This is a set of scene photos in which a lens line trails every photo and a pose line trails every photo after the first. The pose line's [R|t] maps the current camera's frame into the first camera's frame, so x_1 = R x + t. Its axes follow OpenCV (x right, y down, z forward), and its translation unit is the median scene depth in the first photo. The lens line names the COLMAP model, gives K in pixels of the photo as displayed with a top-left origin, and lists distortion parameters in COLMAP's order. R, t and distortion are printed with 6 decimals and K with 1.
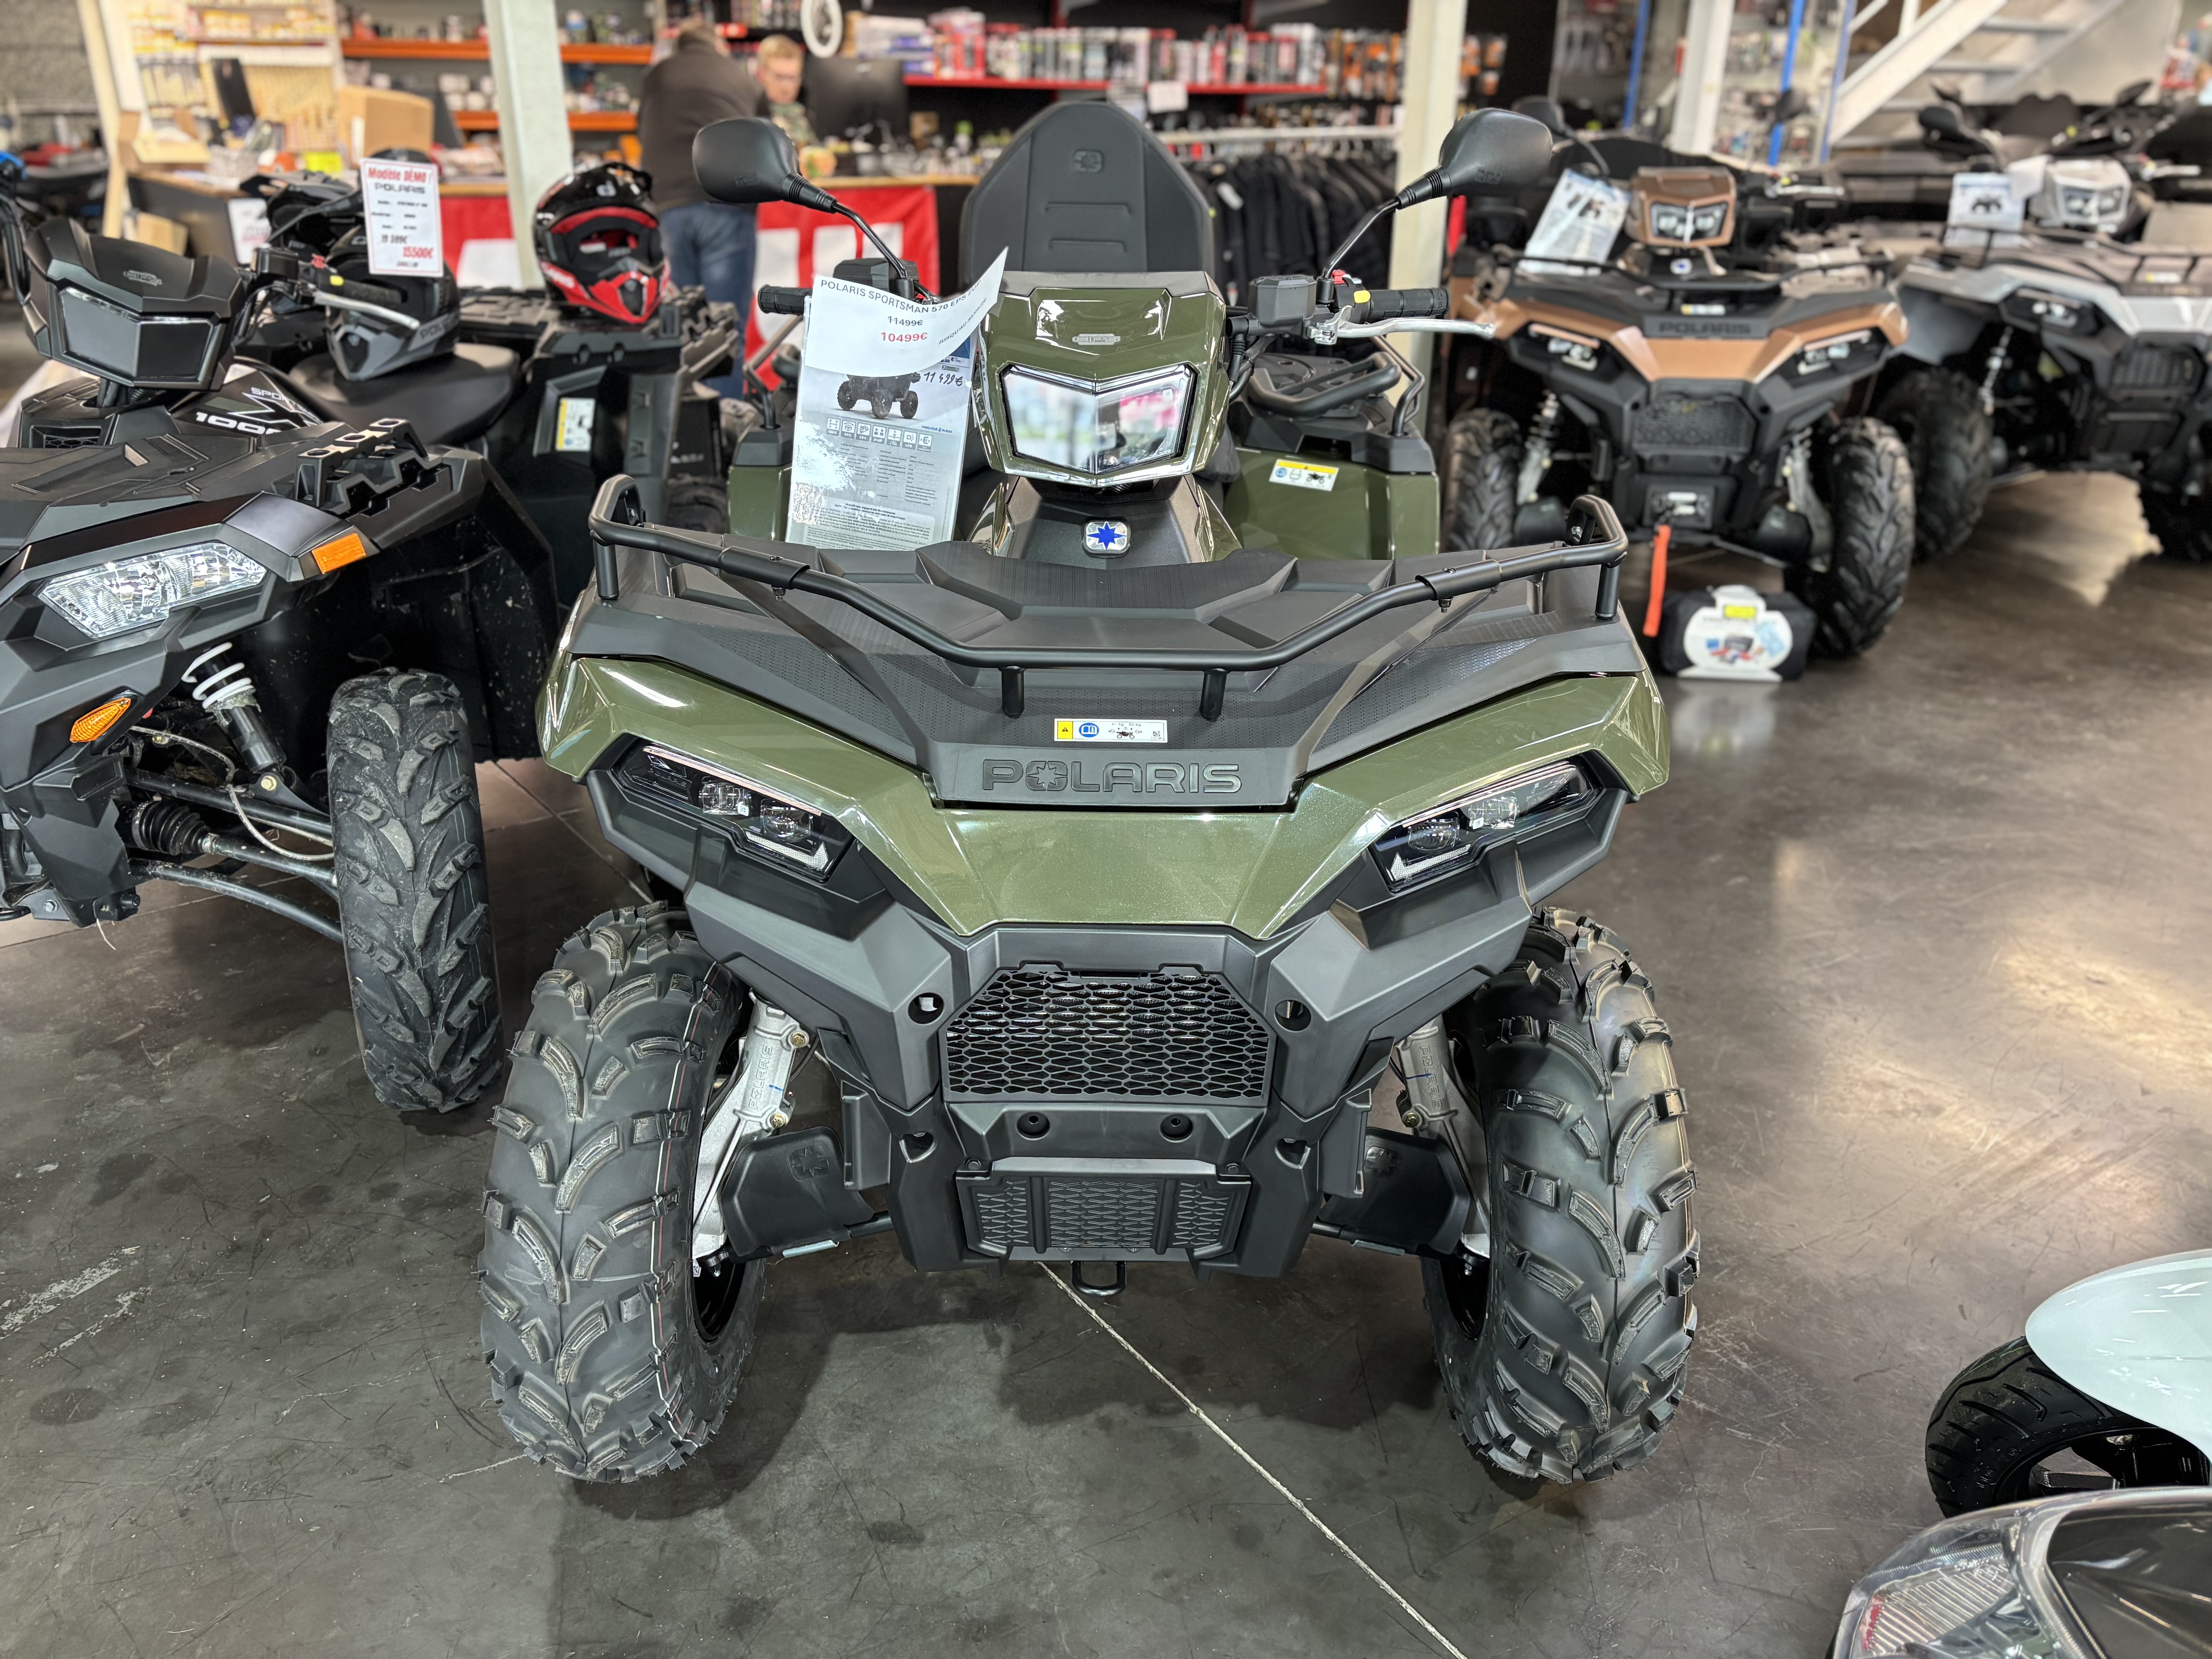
lens RADIAL K [[1646.4, 0, 1106.0], [0, 1646.4, 829.5], [0, 0, 1]] dist [0.036697, -0.004519]
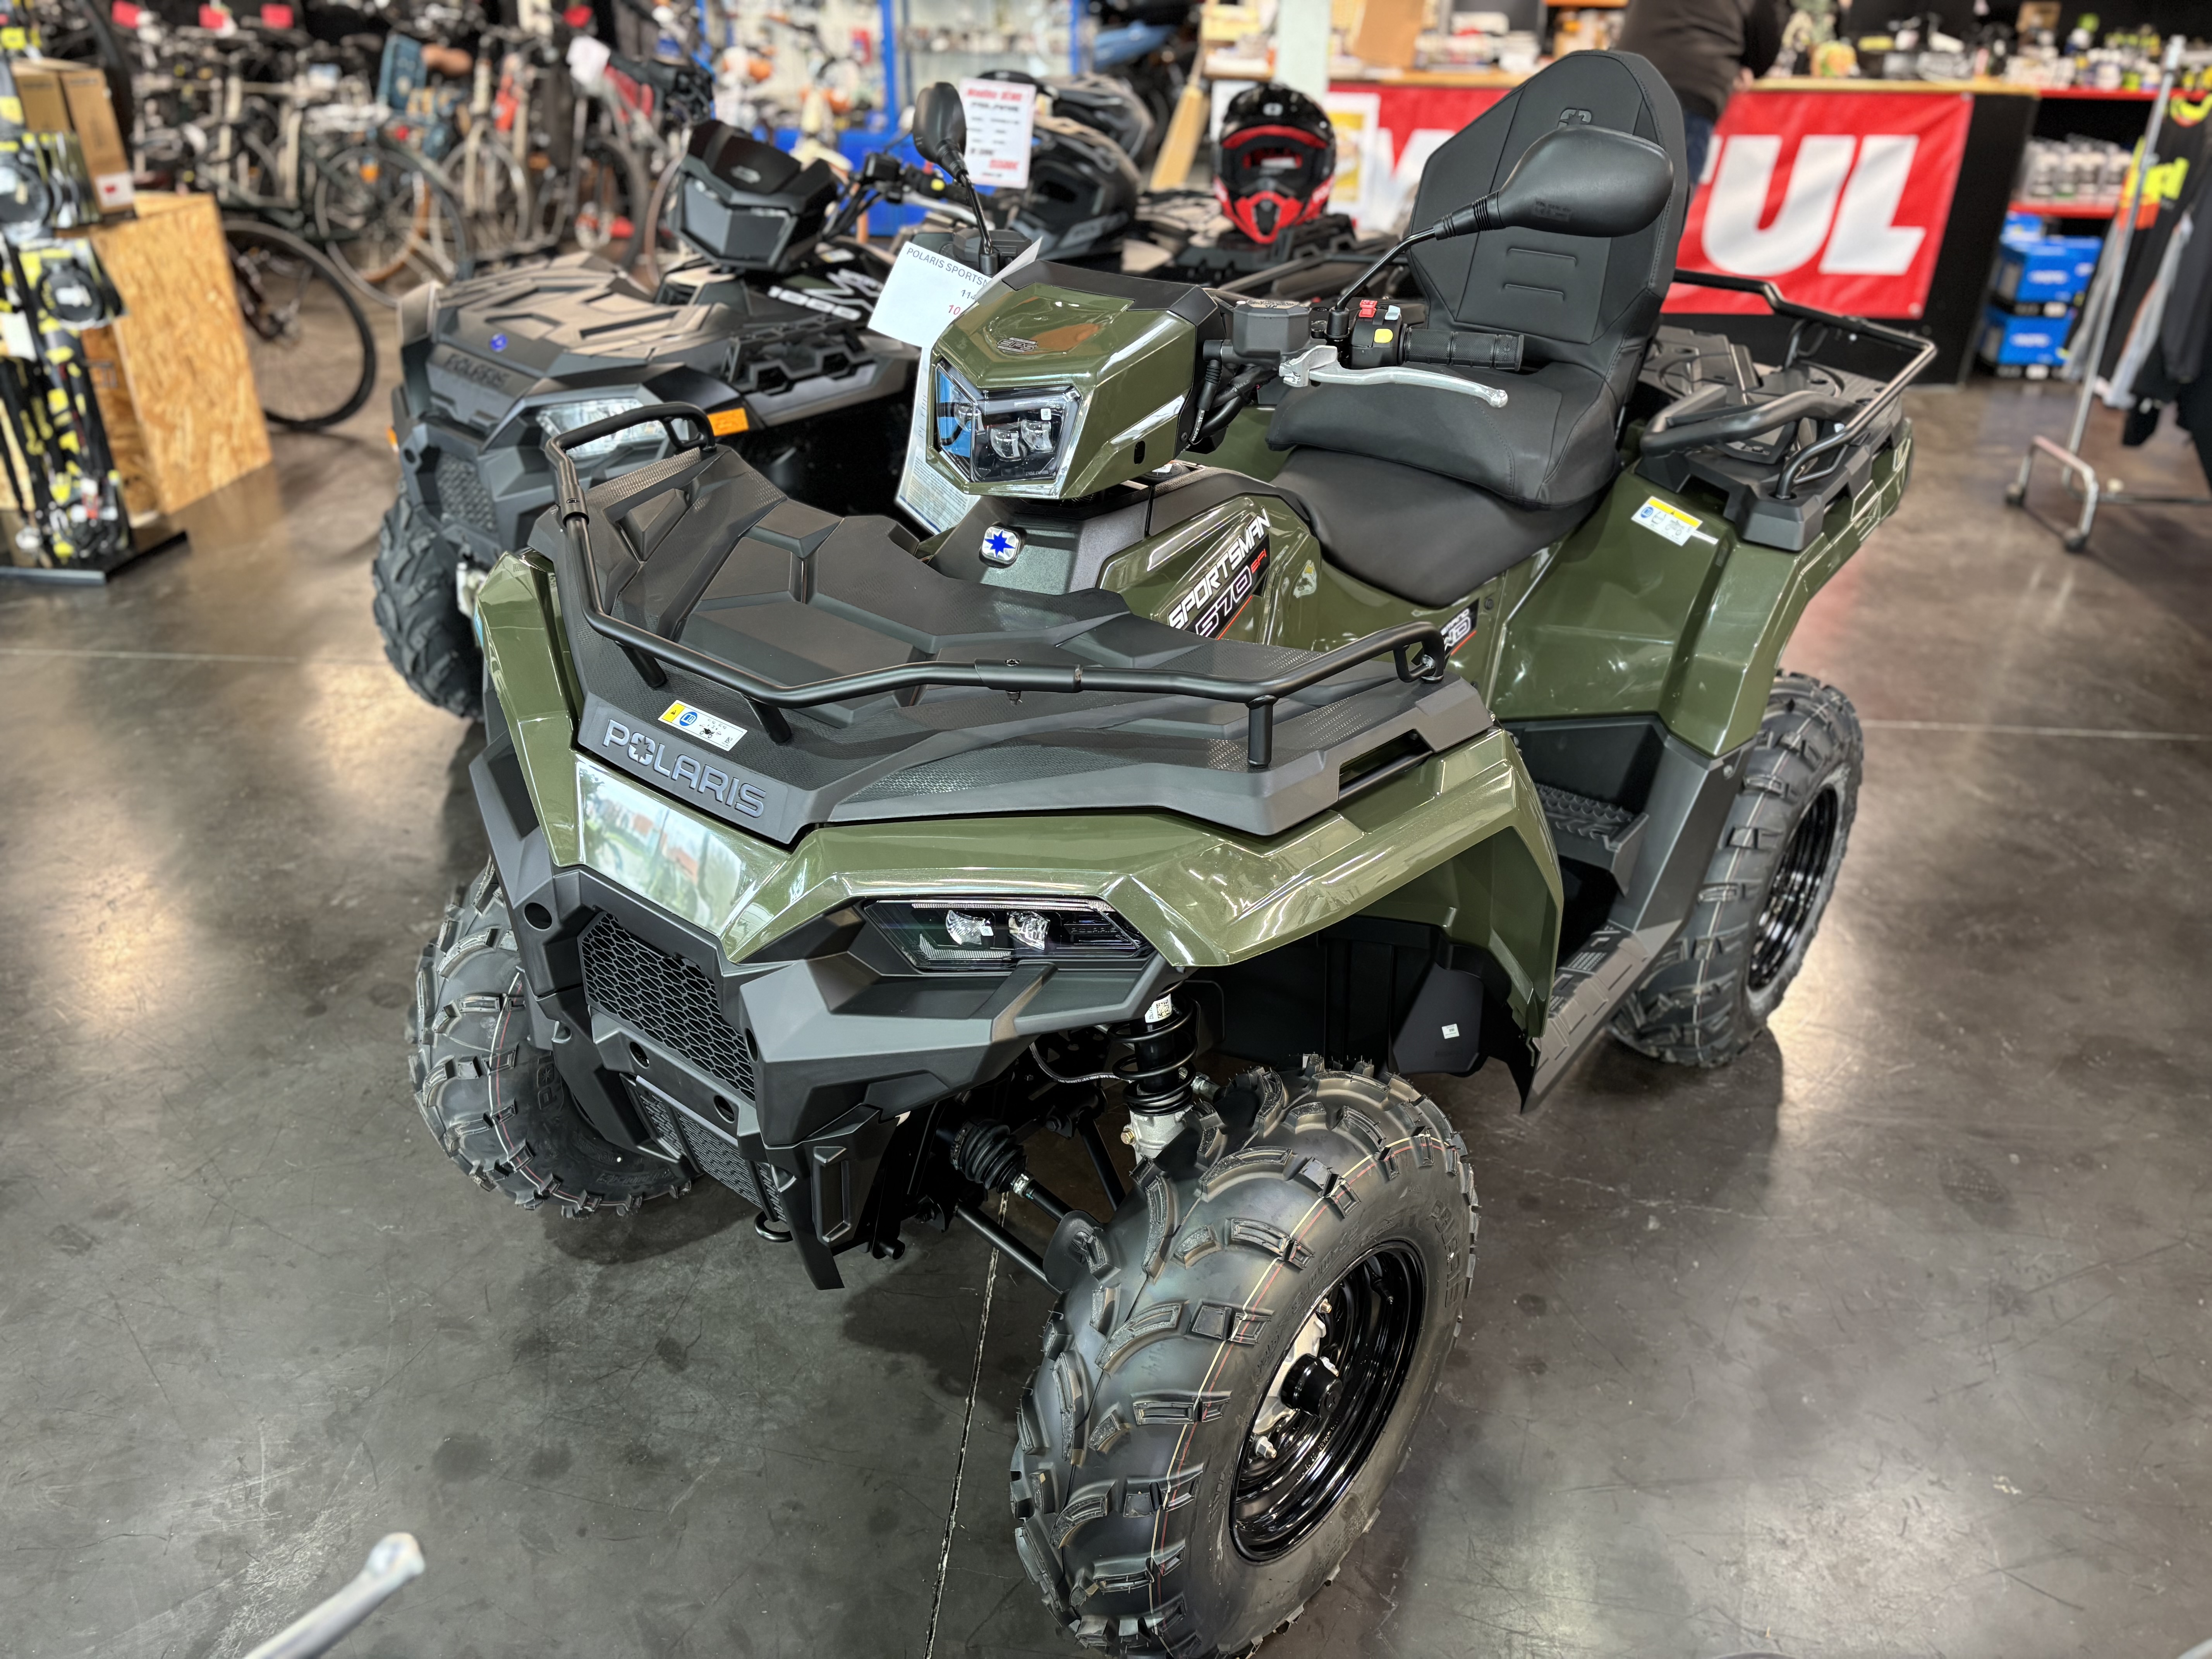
lens RADIAL K [[1666.6, 0, 1106.0], [0, 1666.6, 829.5], [0, 0, 1]] dist [0.024290, -0.010242]
pose [[0.766972, 0.308837, -0.562470, 0.418846], [-0.269630, 0.950530, 0.154248, -0.117797], [0.582283, 0.033355, 0.812302, 0.147140]]
